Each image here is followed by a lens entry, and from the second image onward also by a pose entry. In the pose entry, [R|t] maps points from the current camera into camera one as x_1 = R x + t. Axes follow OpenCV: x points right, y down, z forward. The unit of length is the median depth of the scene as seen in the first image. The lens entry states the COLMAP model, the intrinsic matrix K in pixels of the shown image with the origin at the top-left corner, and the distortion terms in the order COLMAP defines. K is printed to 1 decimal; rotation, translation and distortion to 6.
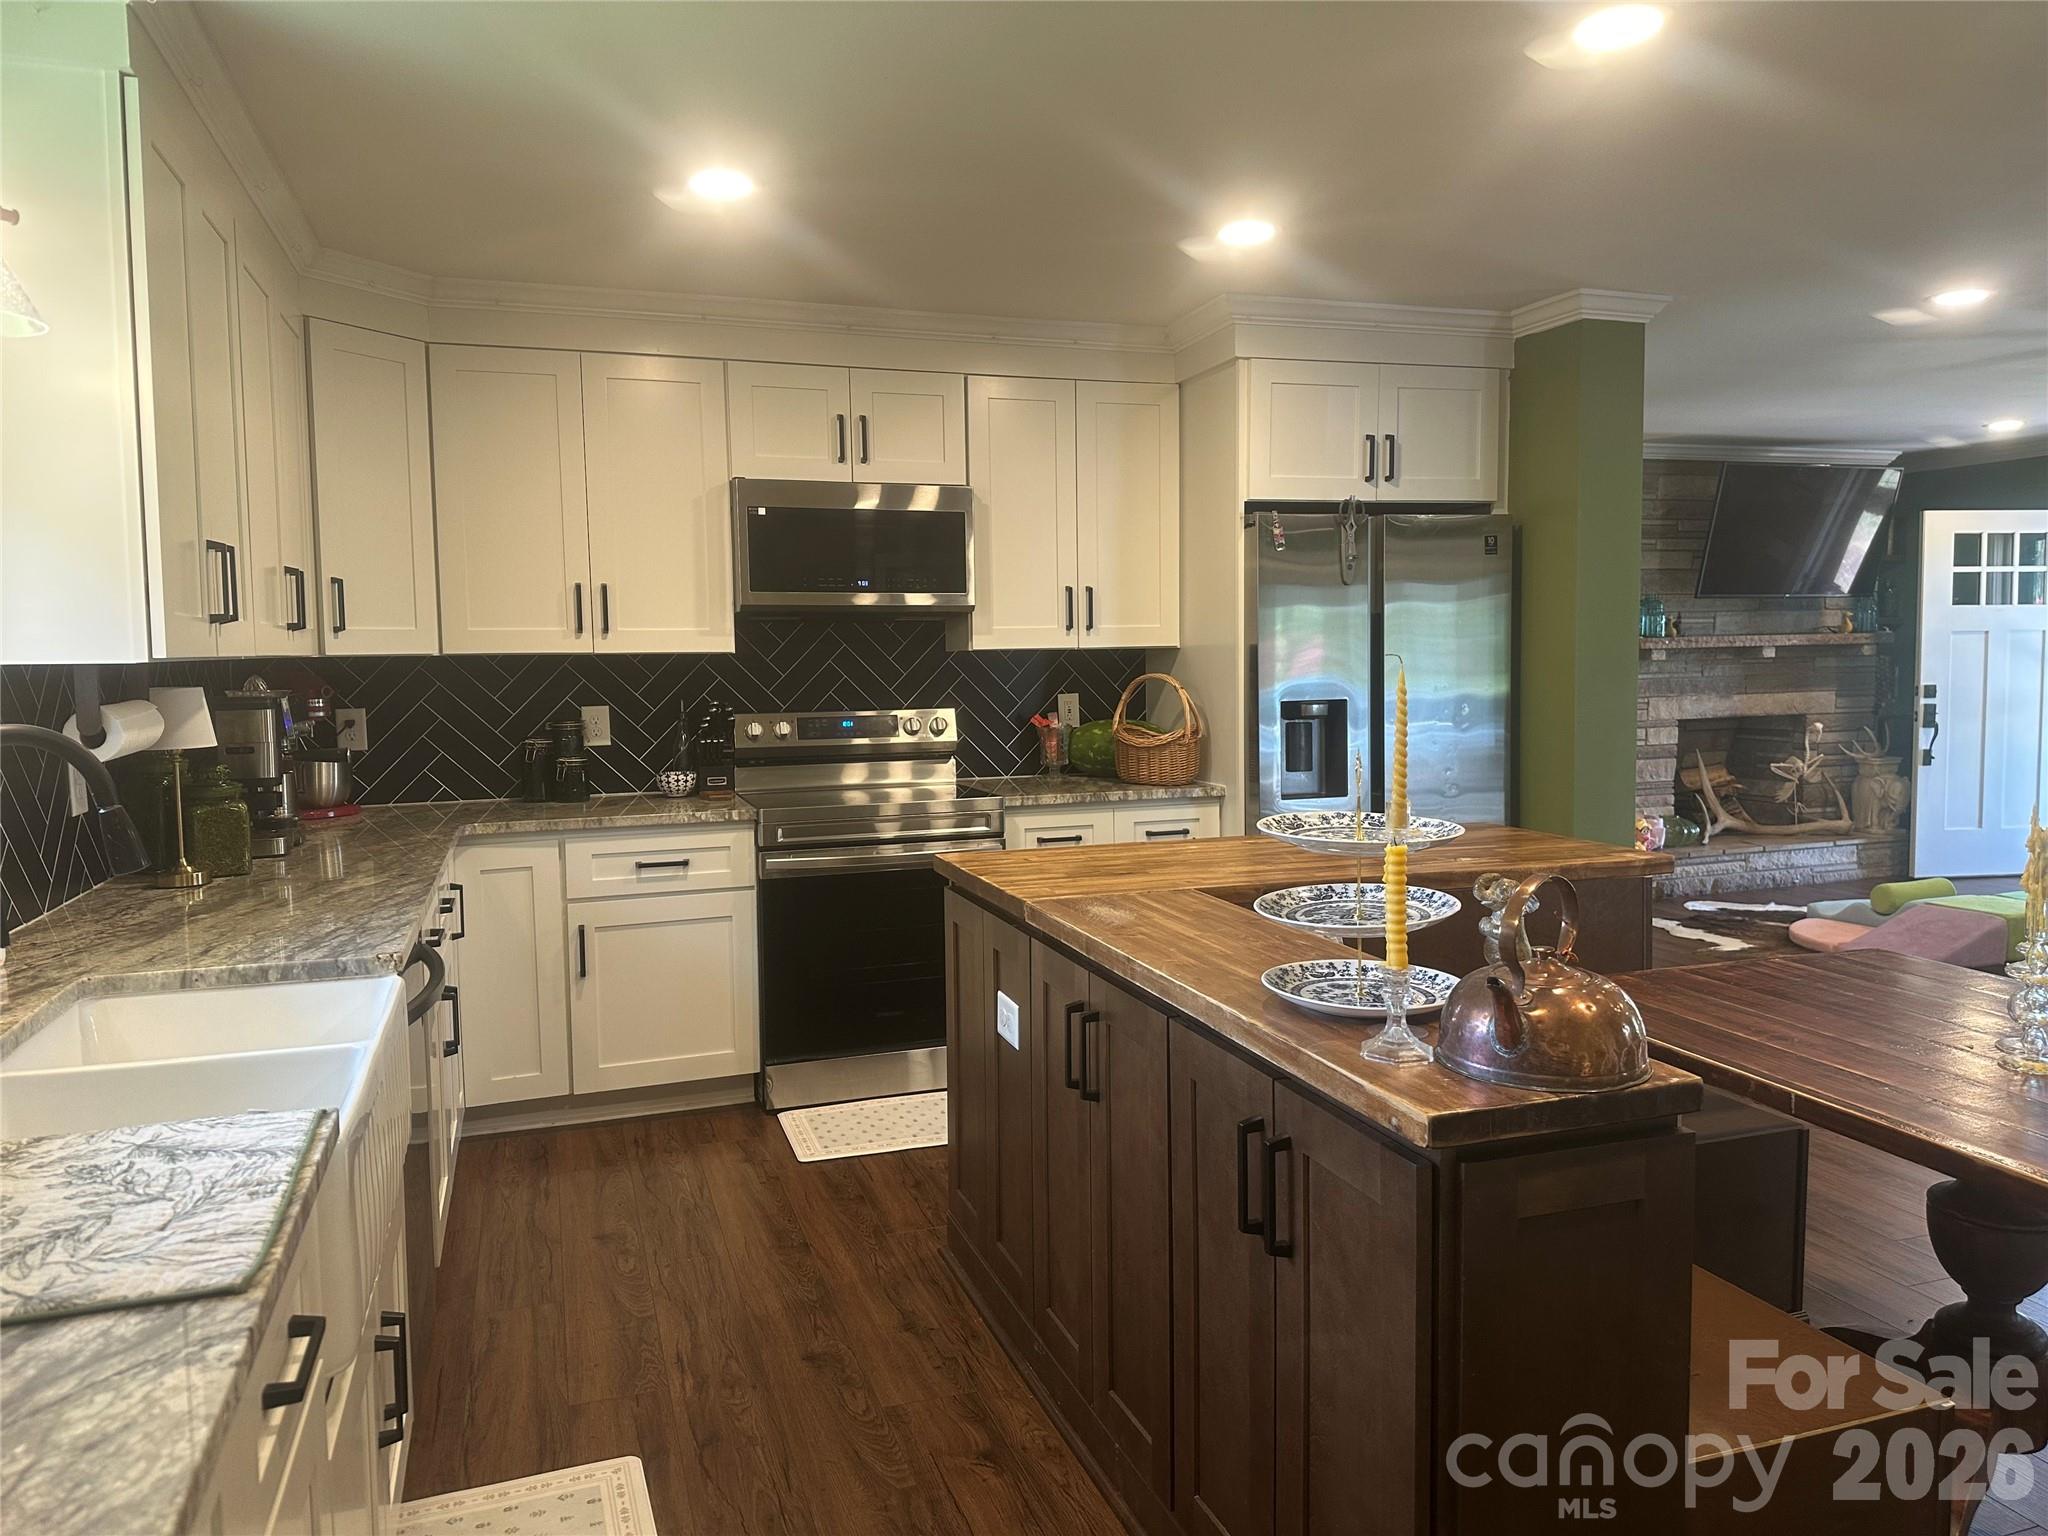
lens RADIAL K [[1459.8, 0, 1026.7], [0, 1459.8, 766.9], [0, 0, 1]] dist [0.002704, 0.000900]
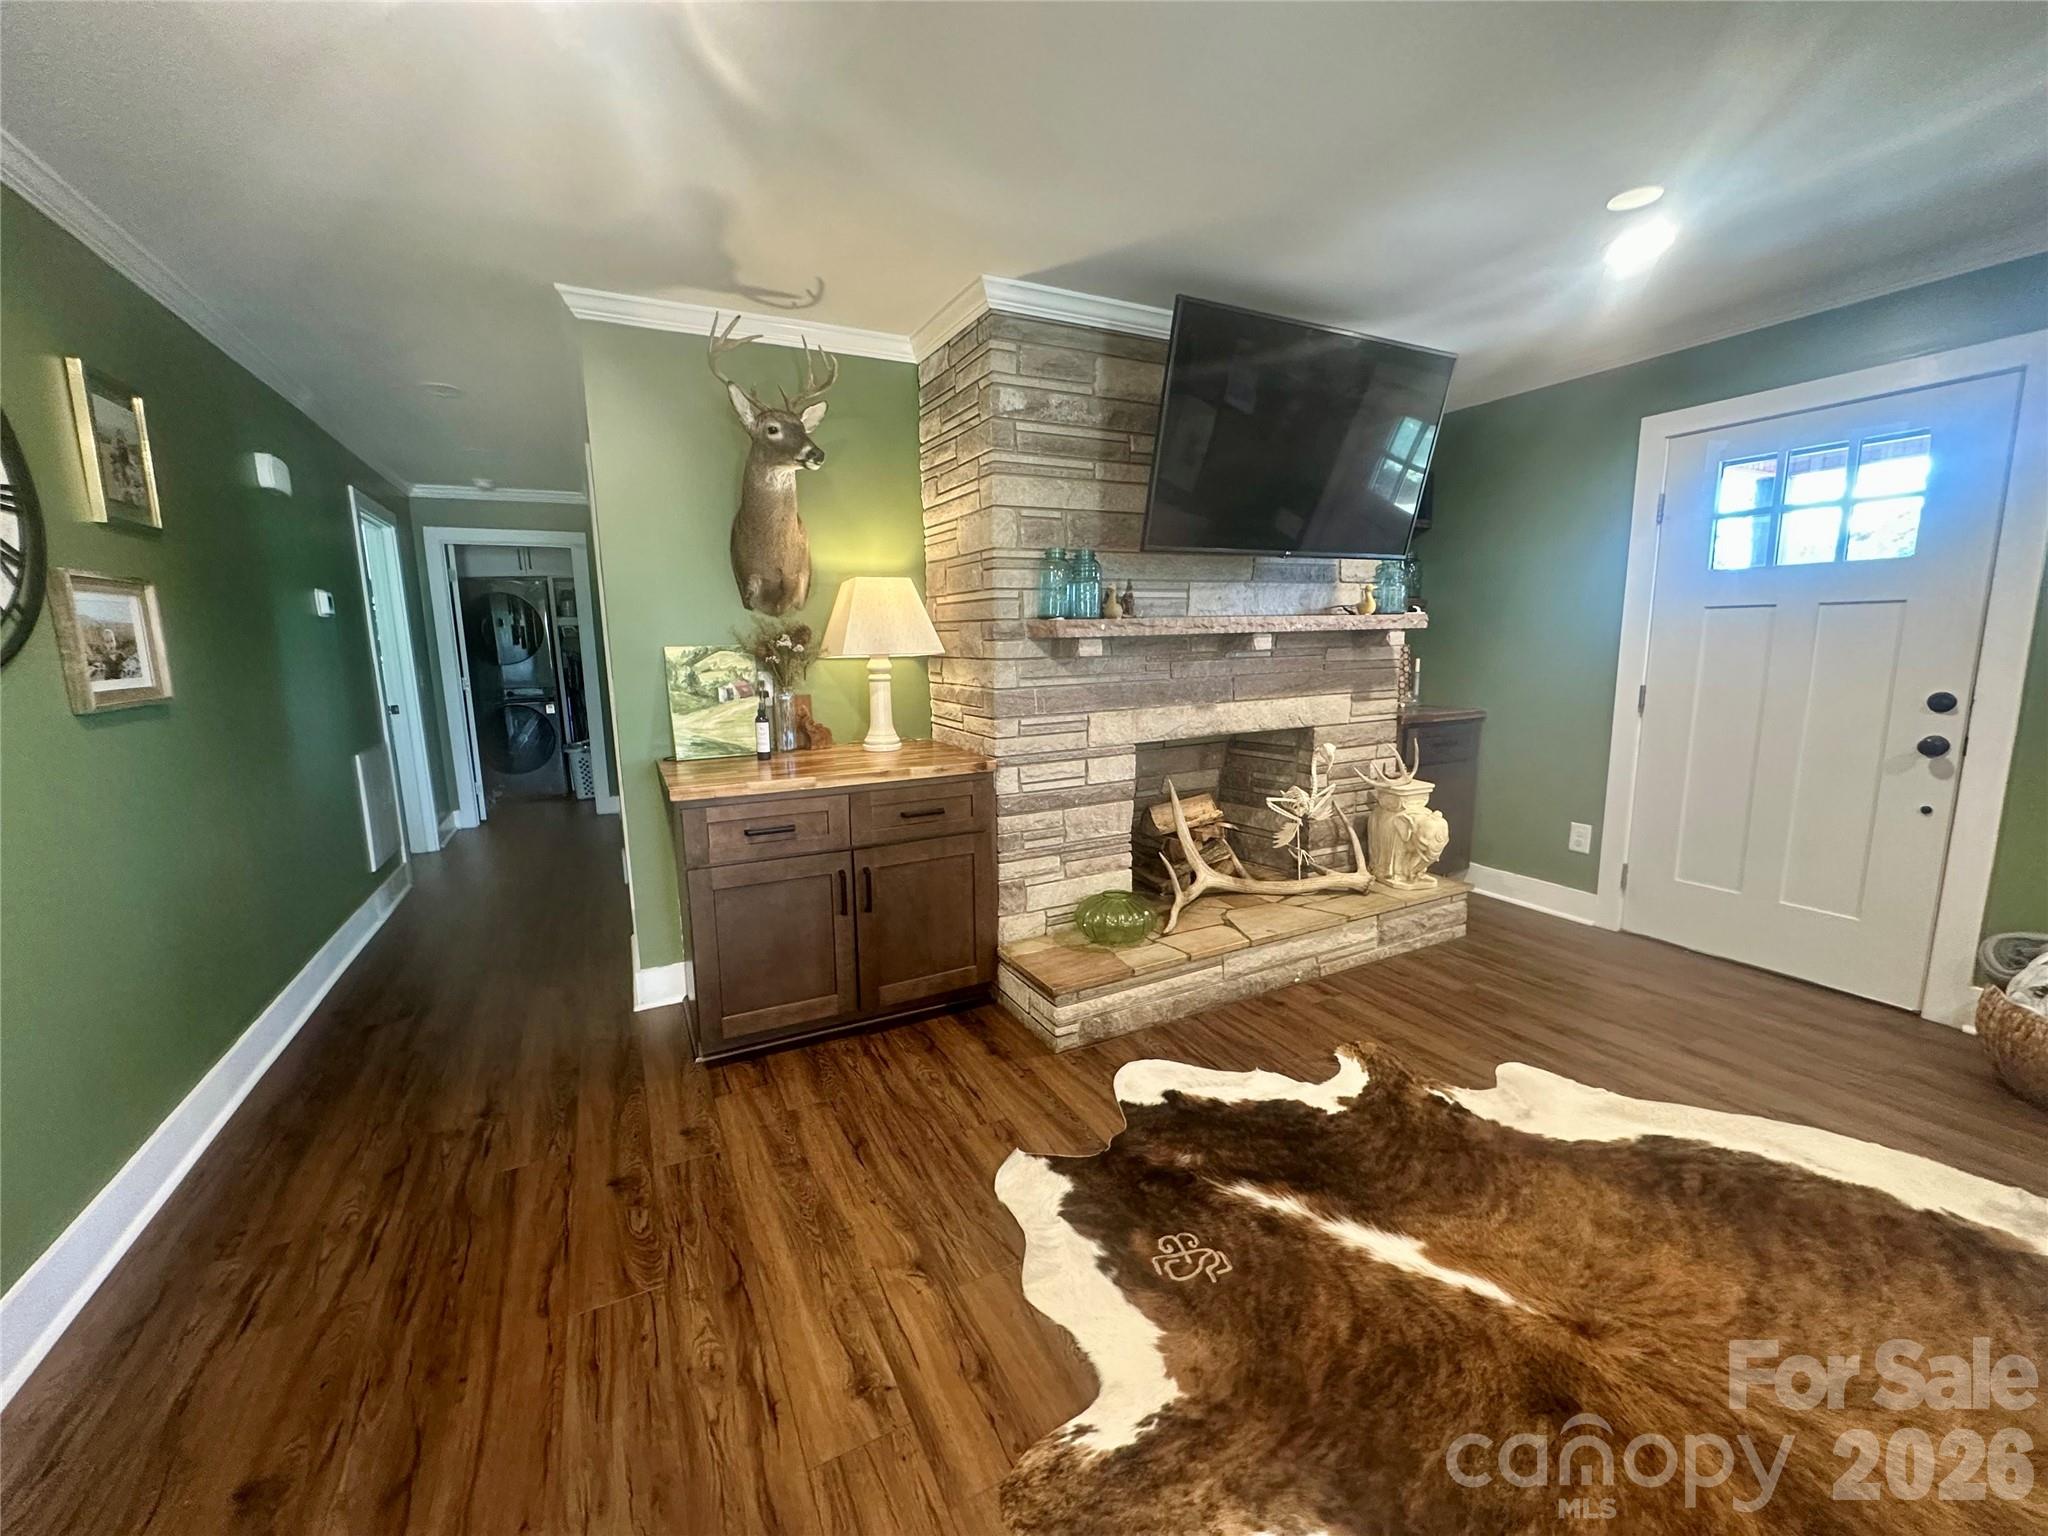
lens RADIAL K [[822.1, 0, 1022.0], [0, 822.1, 760.3], [0, 0, 1]] dist [-0.001869, -0.000020]
pose [[0.989452, -0.023675, 0.142911, 0.336160], [0.012857, 0.997013, 0.076150, -0.053447], [-0.144287, -0.073509, 0.986802, 0.625885]]
